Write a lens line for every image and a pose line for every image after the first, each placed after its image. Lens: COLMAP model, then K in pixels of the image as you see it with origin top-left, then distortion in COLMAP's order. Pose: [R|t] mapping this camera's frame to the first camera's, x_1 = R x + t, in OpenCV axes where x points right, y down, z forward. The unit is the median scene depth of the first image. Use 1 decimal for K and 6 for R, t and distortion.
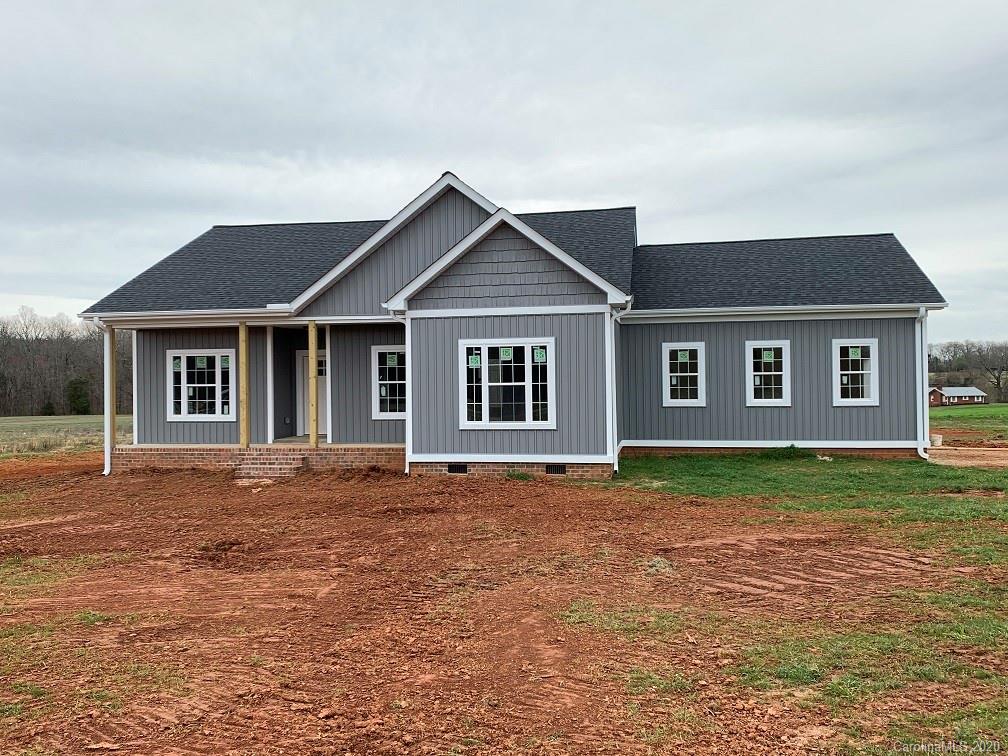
lens RADIAL K [[859.9, 0, 504.0], [0, 859.9, 378.0], [0, 0, 1]] dist [0.075113, -0.001768]
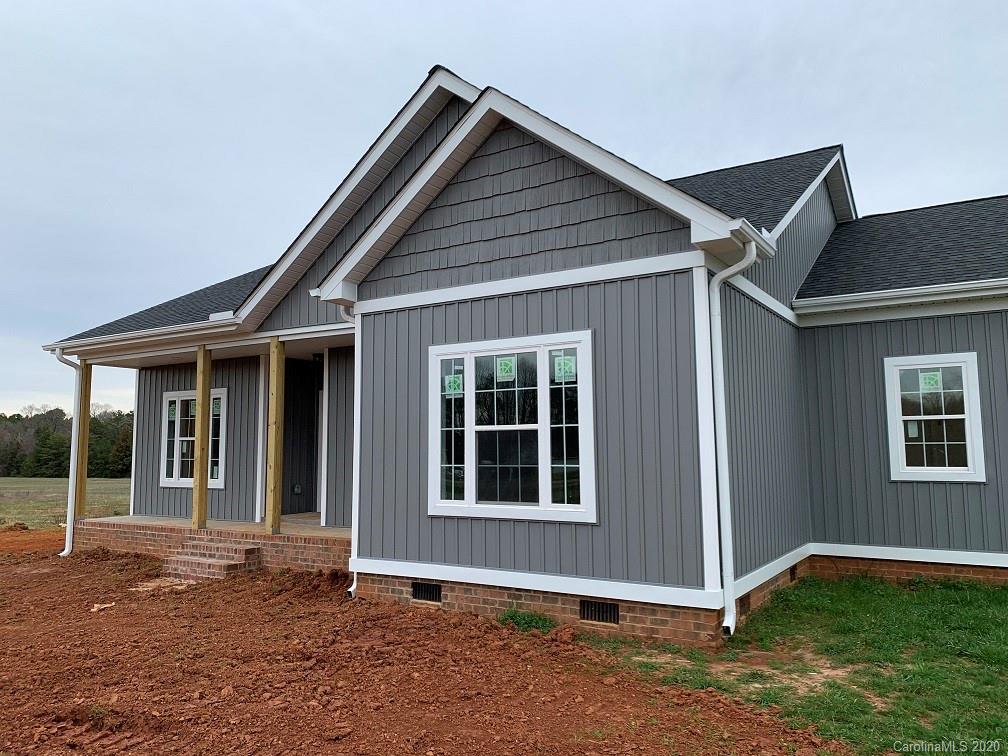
lens RADIAL K [[765.3, 0, 499.9], [0, 765.3, 372.5], [0, 0, 1]] dist [0.081943, -0.135732]
pose [[0.930824, -0.030624, -0.364184, 0.161771], [-0.005853, 0.995106, -0.098639, 0.018706], [0.365422, 0.093948, 0.926089, 0.566913]]
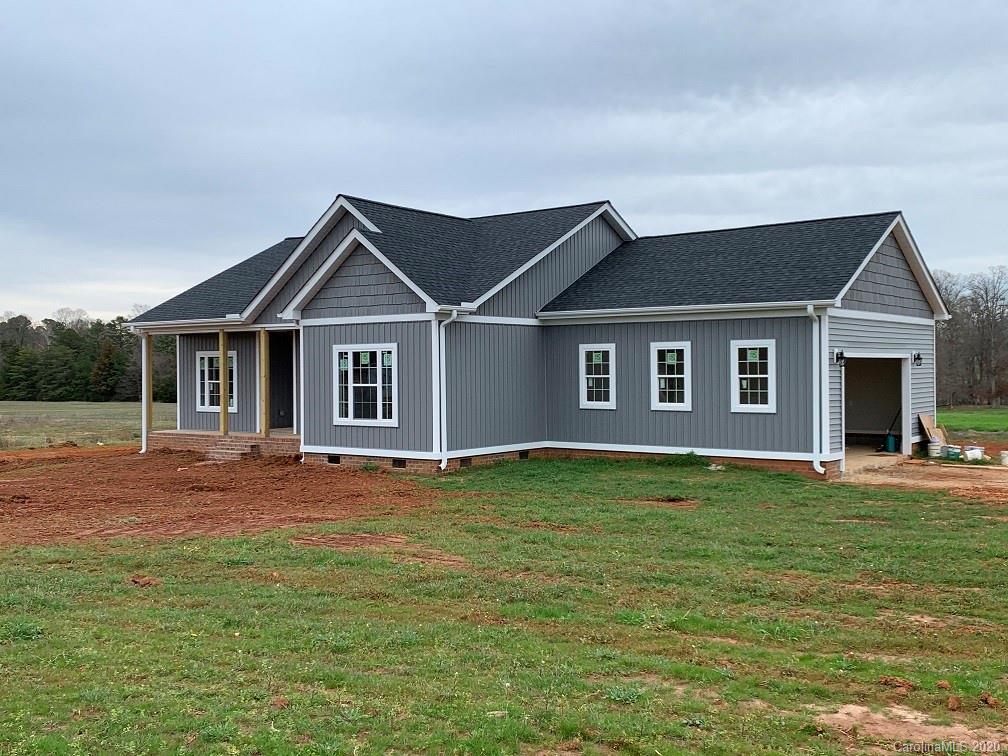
lens RADIAL K [[1006.1, 0, 506.9], [0, 1006.1, 374.2], [0, 0, 1]] dist [0.122820, -0.012557]
pose [[0.902074, 0.008686, -0.431493, 0.715759], [-0.004661, 0.999935, 0.010385, -0.021087], [0.431555, -0.007357, 0.902056, -0.092905]]
